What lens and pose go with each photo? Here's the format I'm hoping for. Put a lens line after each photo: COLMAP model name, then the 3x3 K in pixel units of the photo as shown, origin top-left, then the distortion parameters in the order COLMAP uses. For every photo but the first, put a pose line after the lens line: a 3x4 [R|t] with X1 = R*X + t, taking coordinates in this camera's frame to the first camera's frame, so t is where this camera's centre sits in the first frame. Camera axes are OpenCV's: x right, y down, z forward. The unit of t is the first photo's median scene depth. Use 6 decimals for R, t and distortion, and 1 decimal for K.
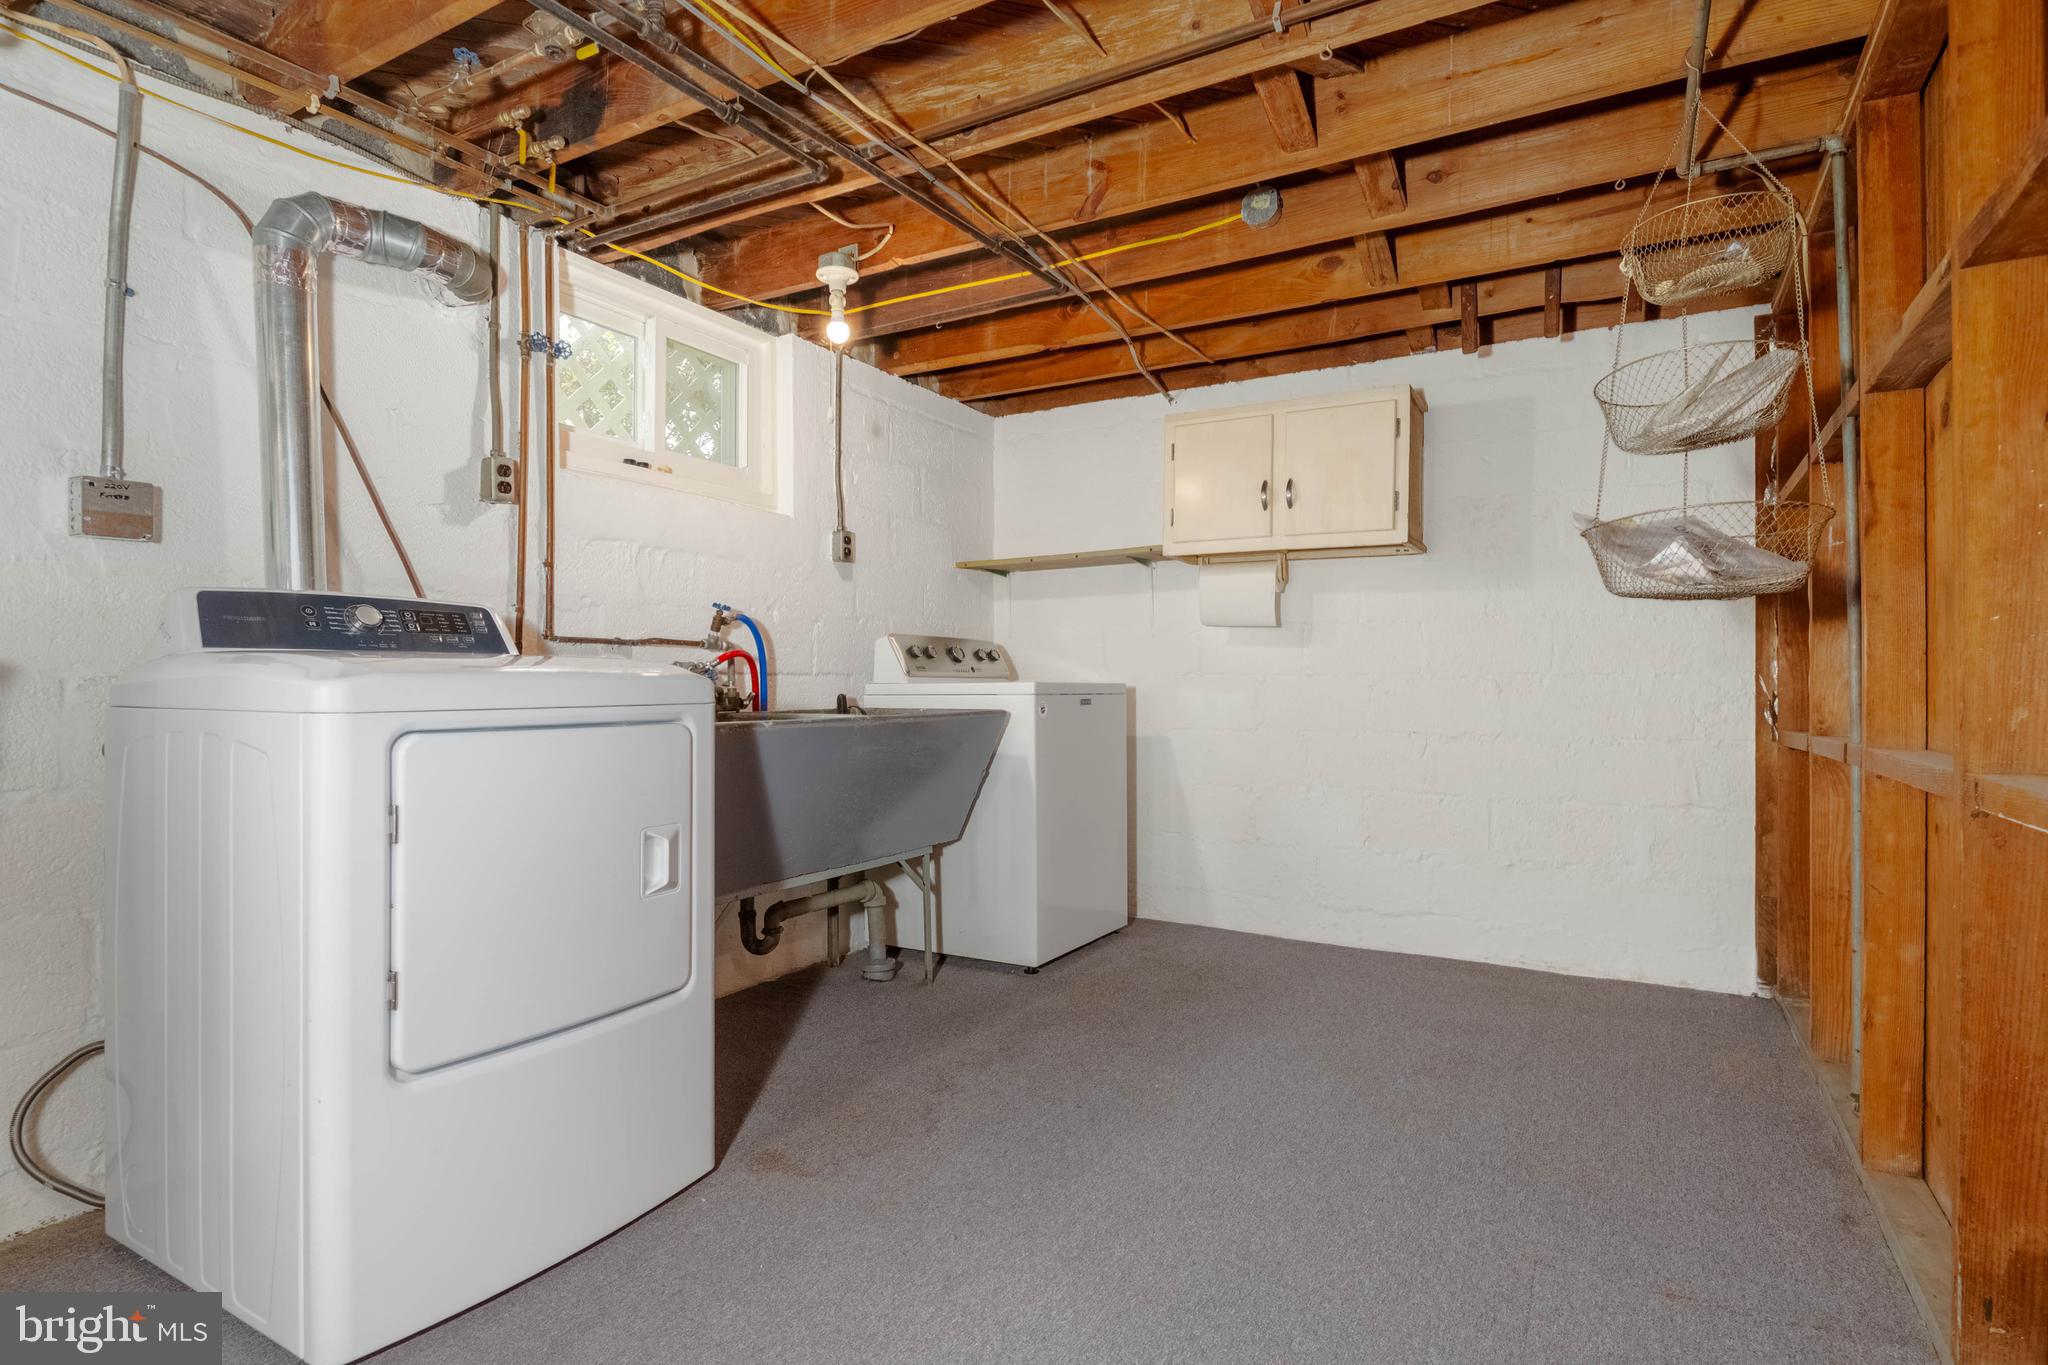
lens RADIAL K [[1015.4, 0, 1031.6], [0, 1015.4, 694.0], [0, 0, 1]] dist [0.001145, -0.008441]
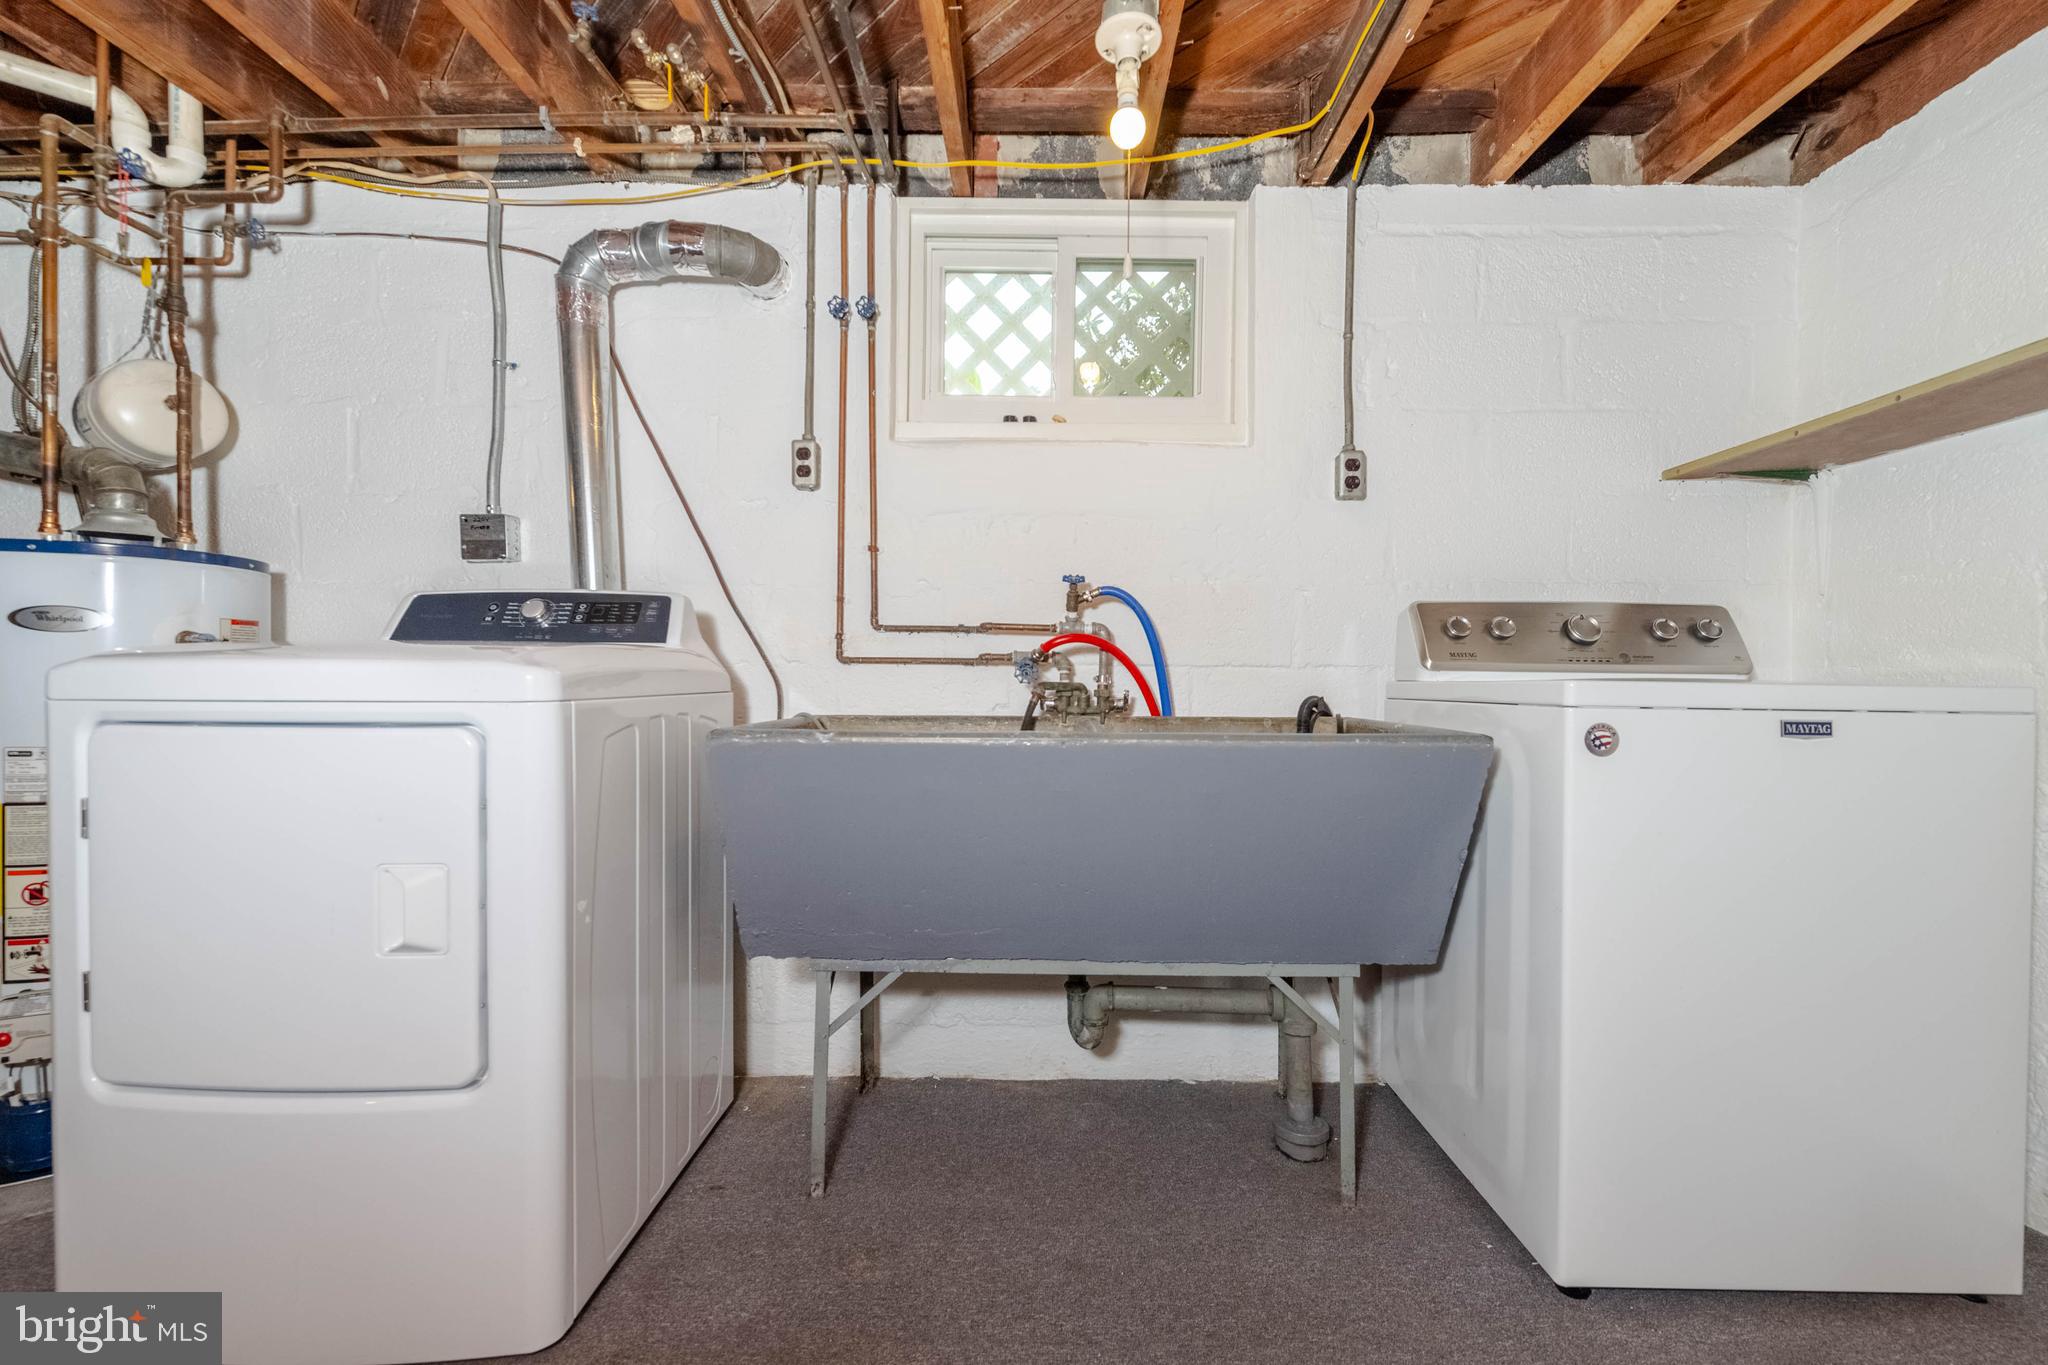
lens RADIAL K [[843.7, 0, 1028.7], [0, 843.7, 699.3], [0, 0, 1]] dist [0.017822, -0.015494]
pose [[0.494192, 0.031338, -0.868788, 0.250674], [-0.018897, 0.999501, 0.025304, -0.010716], [0.869148, 0.003913, 0.494537, 0.688351]]
